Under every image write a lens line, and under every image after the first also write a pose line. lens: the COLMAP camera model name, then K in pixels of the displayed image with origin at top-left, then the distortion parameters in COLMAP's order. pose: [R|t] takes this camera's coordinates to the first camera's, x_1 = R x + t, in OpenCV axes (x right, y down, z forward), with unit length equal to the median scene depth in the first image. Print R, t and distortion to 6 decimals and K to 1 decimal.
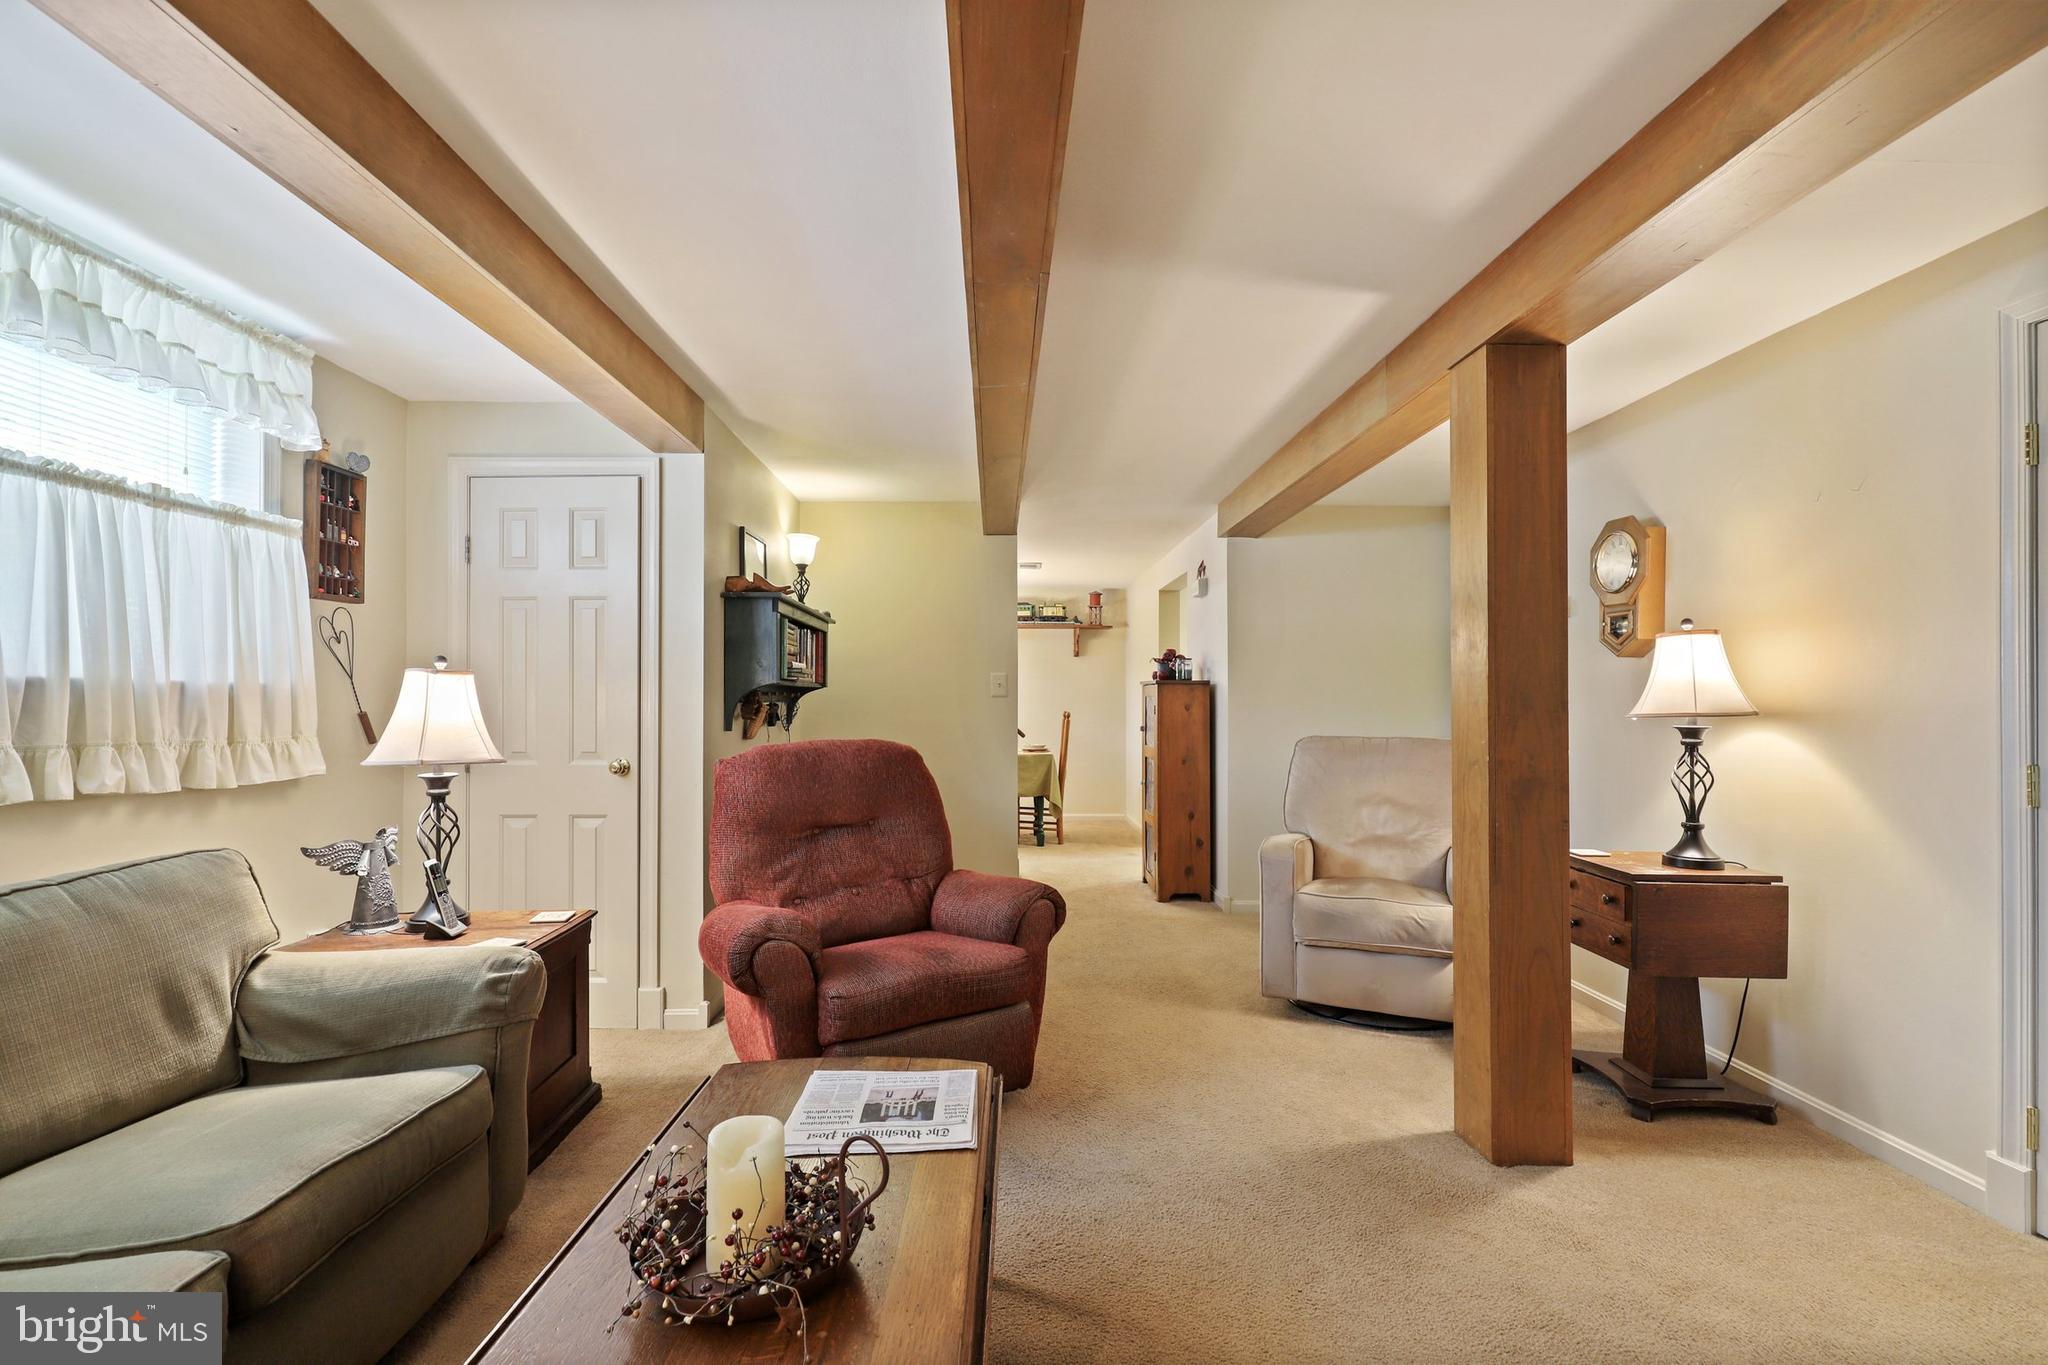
lens RADIAL K [[931.9, 0, 988.3], [0, 931.9, 706.4], [0, 0, 1]] dist [0.006862, -0.000399]
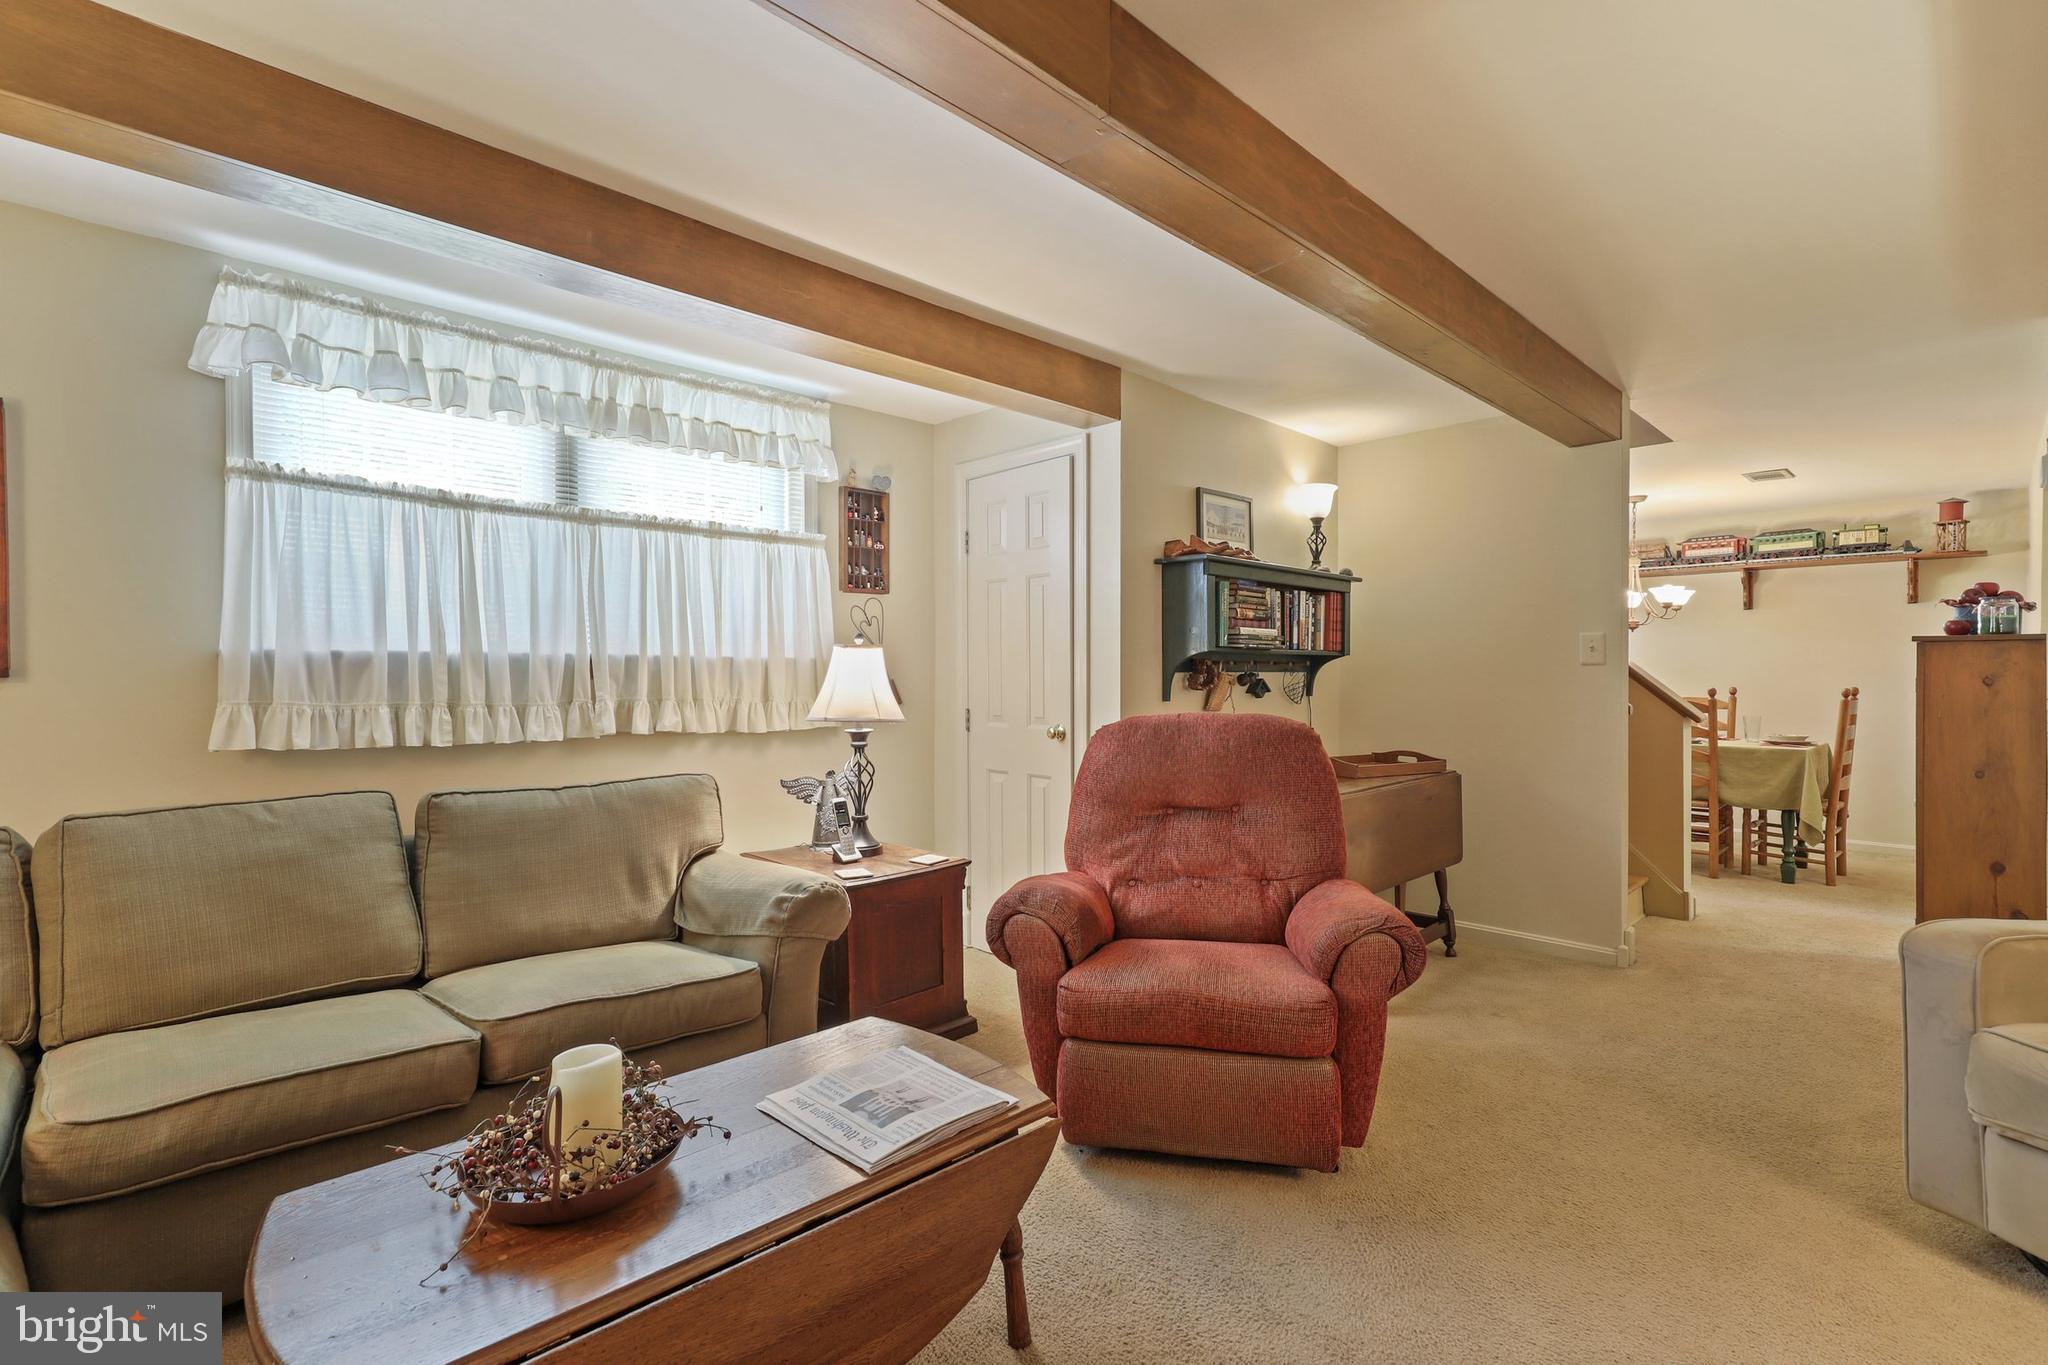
lens RADIAL K [[931.9, 0, 1033.7], [0, 931.9, 693.5], [0, 0, 1]] dist [0.006862, -0.000399]
pose [[0.688296, 0.014741, -0.725280, 0.455689], [-0.003924, 0.999855, 0.016598, 0.003695], [0.725419, -0.008578, 0.688254, 0.321916]]
